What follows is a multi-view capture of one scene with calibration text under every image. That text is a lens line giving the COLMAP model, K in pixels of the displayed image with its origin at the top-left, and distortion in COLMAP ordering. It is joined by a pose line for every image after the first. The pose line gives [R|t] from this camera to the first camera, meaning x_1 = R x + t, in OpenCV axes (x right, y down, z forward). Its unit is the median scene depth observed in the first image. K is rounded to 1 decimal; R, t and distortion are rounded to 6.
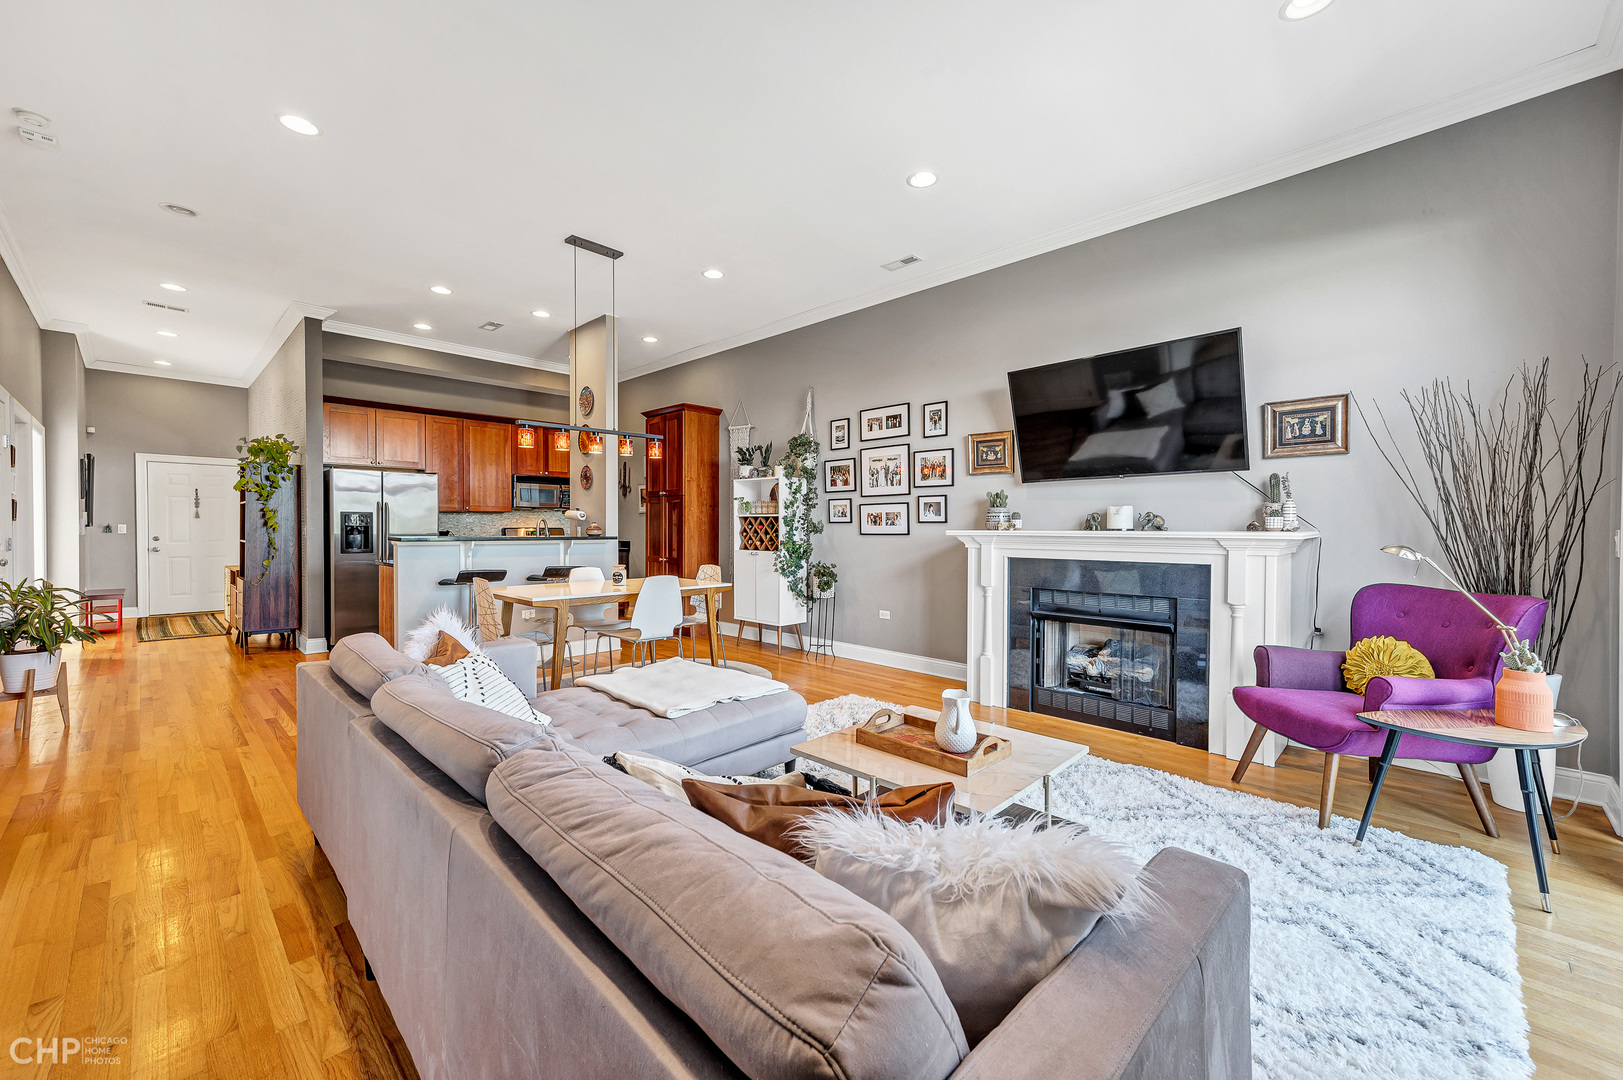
lens RADIAL K [[645.4, 0, 811.5], [0, 645.4, 540.0], [0, 0, 1]] dist [0.000256, 0.000086]
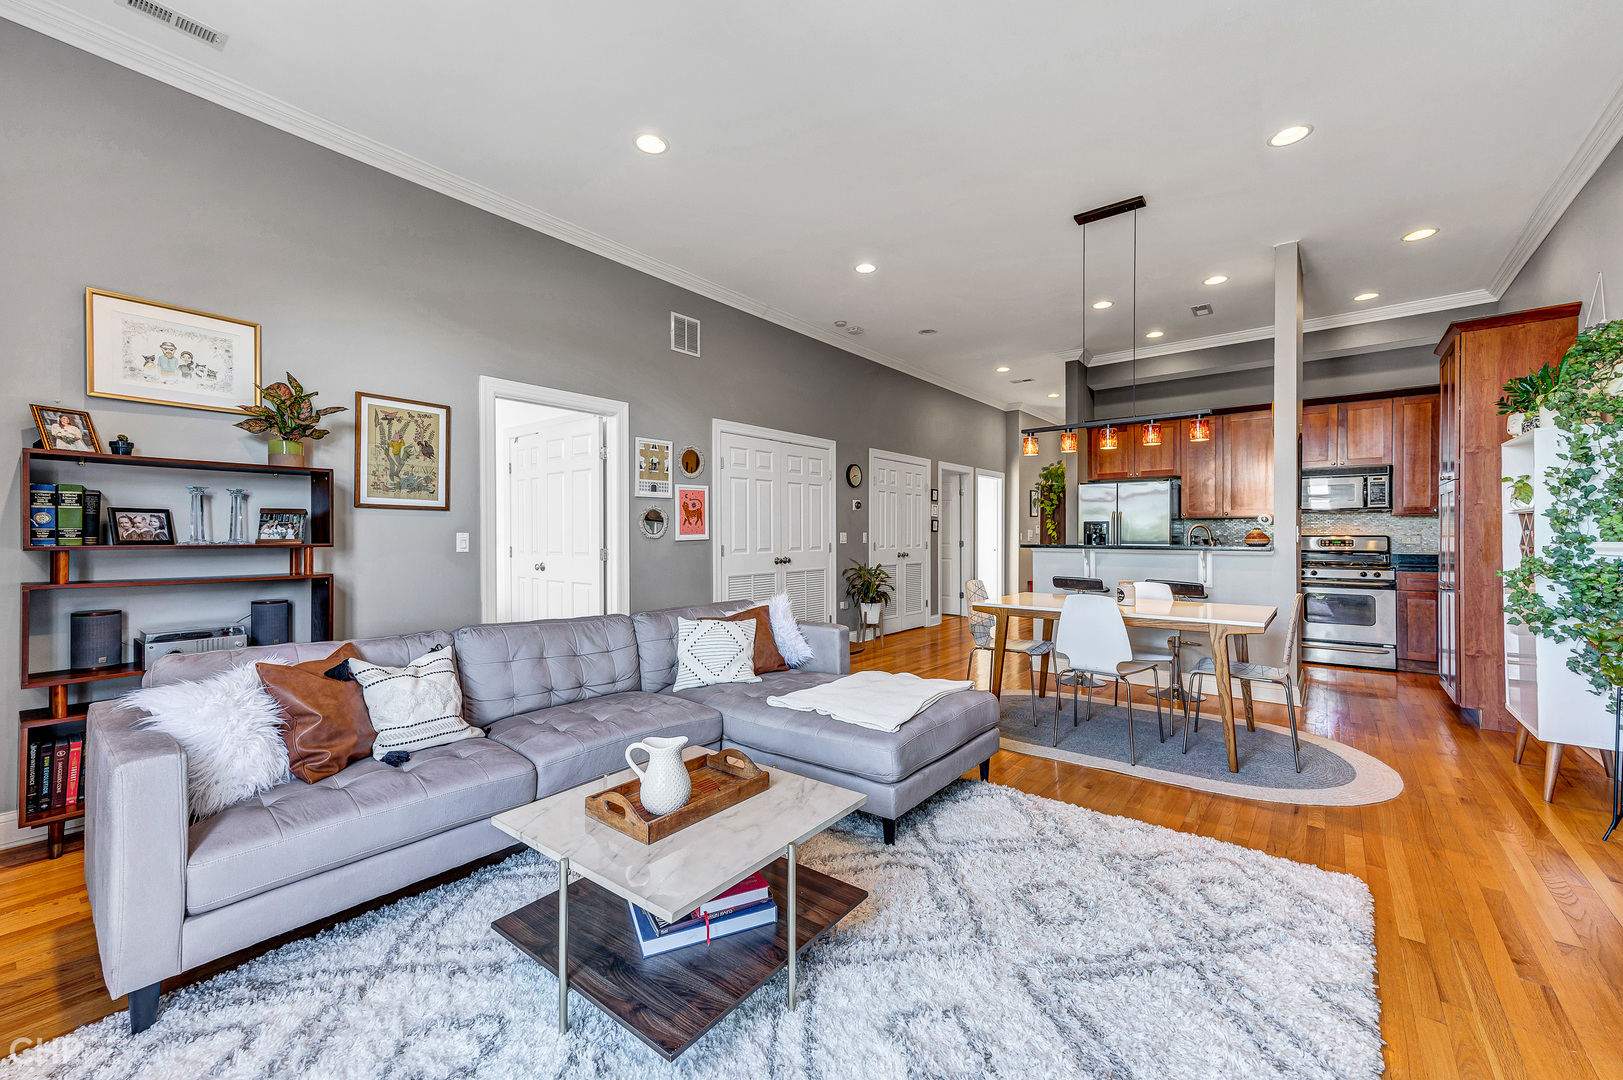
lens RADIAL K [[646.8, 0, 811.5], [0, 646.8, 540.0], [0, 0, 1]] dist [0.008989, 0.000471]
pose [[0.099714, 0.005903, -0.994999, 0.421523], [-0.014900, 0.999879, 0.004439, -0.009388], [0.994905, 0.014383, 0.099790, 0.449095]]
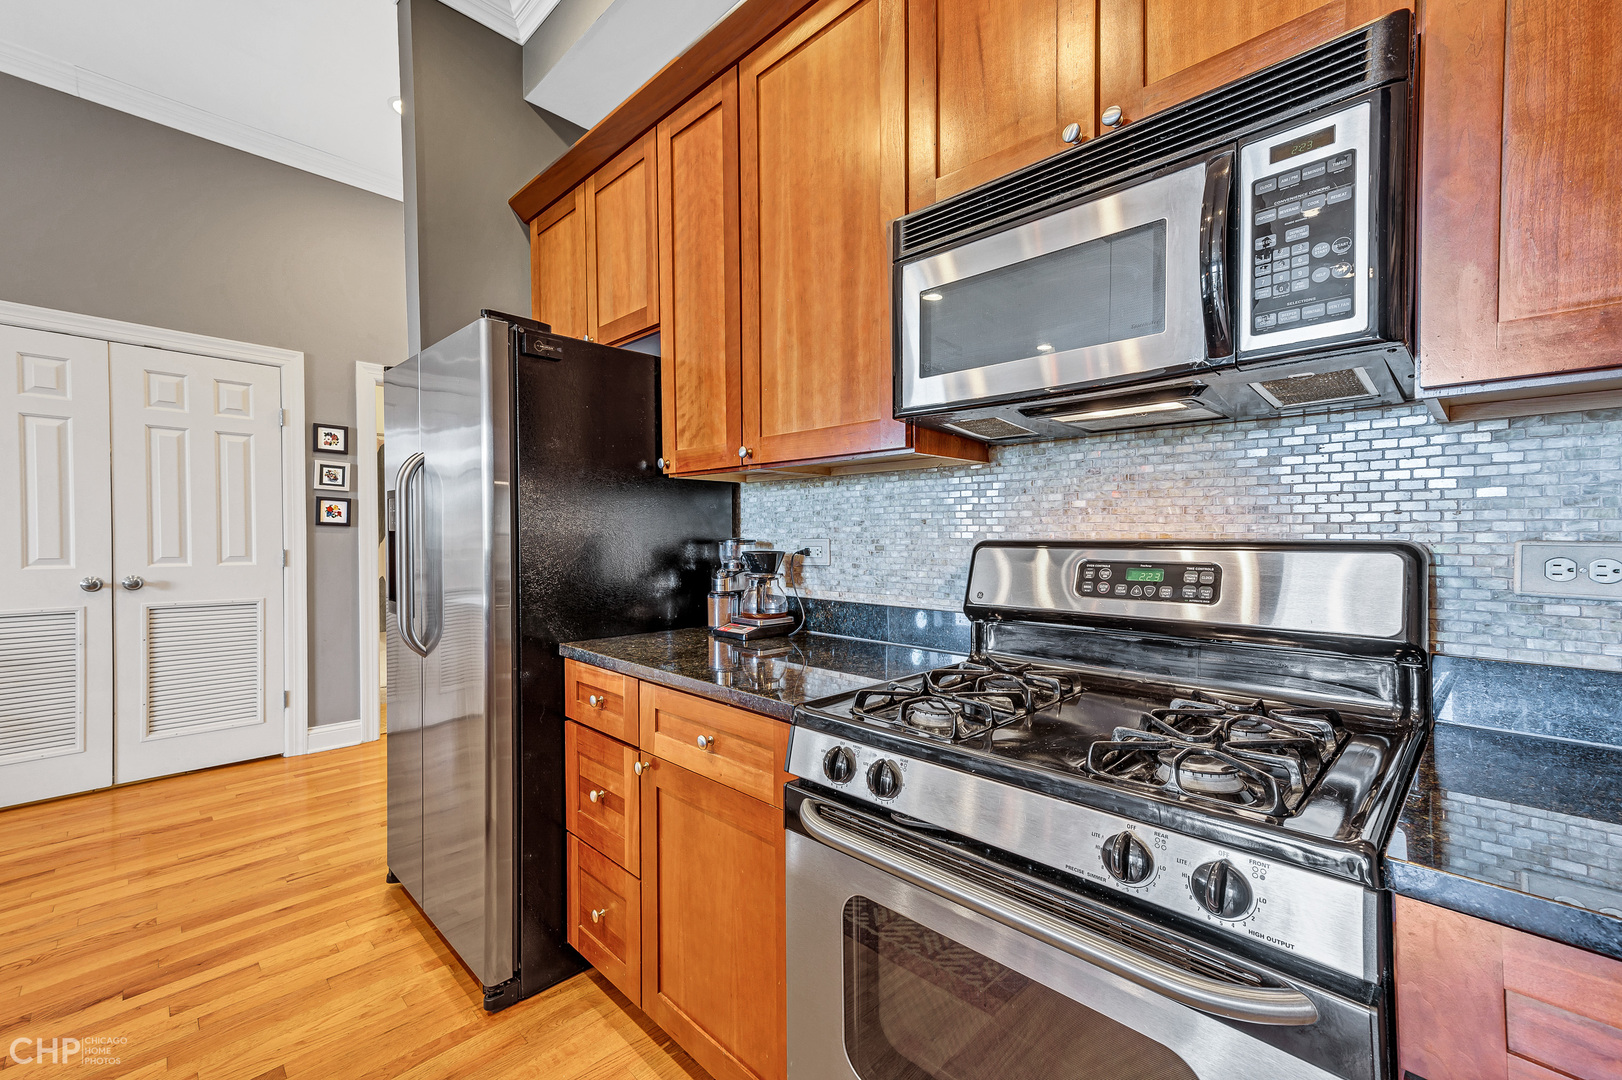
lens RADIAL K [[682.5, 0, 811.0], [0, 682.5, 540.0], [0, 0, 1]] dist [0.001841, 0.000249]
pose [[-0.013401, 0.006498, -0.999889, -0.383703], [-0.018374, 0.999808, 0.006744, -0.025995], [0.999741, 0.018463, -0.013279, 1.361308]]
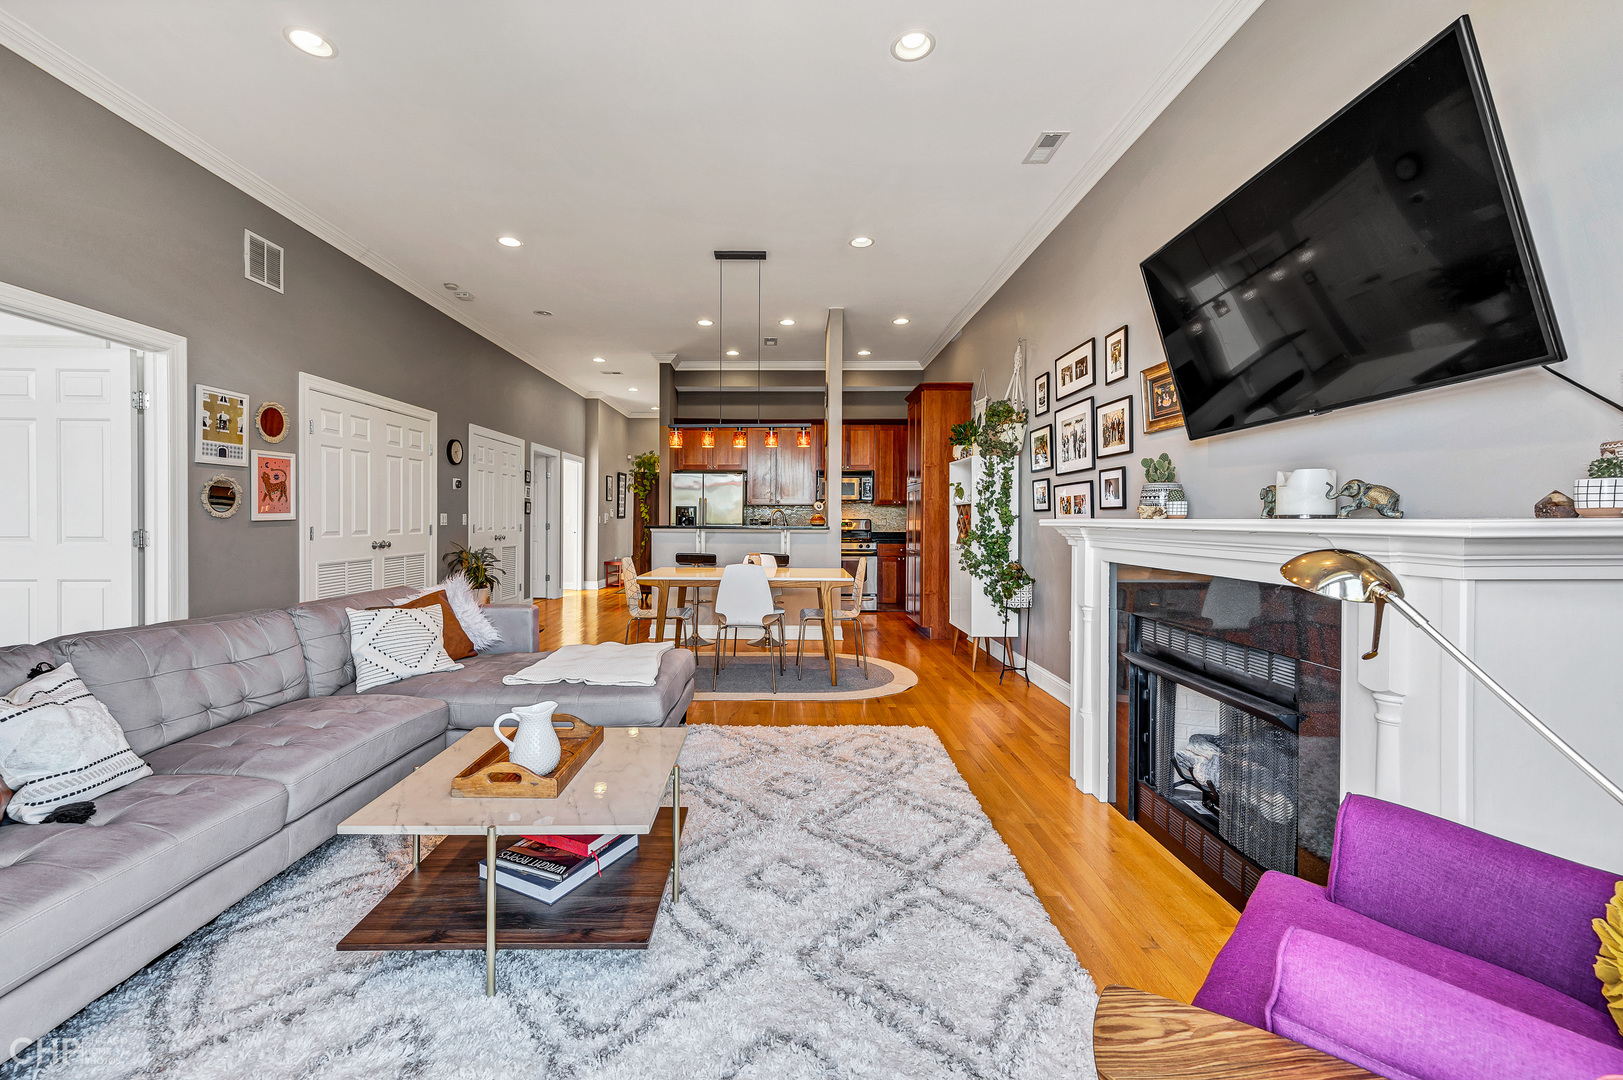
lens RADIAL K [[653.1, 0, 778.0], [0, 653.1, 526.2], [0, 0, 1]] dist [0.000533, 0.000420]
pose [[0.689720, 0.007084, -0.724041, 0.424994], [-0.014066, 0.999895, -0.003616, -0.000690], [0.723939, 0.012678, 0.689747, 0.260319]]
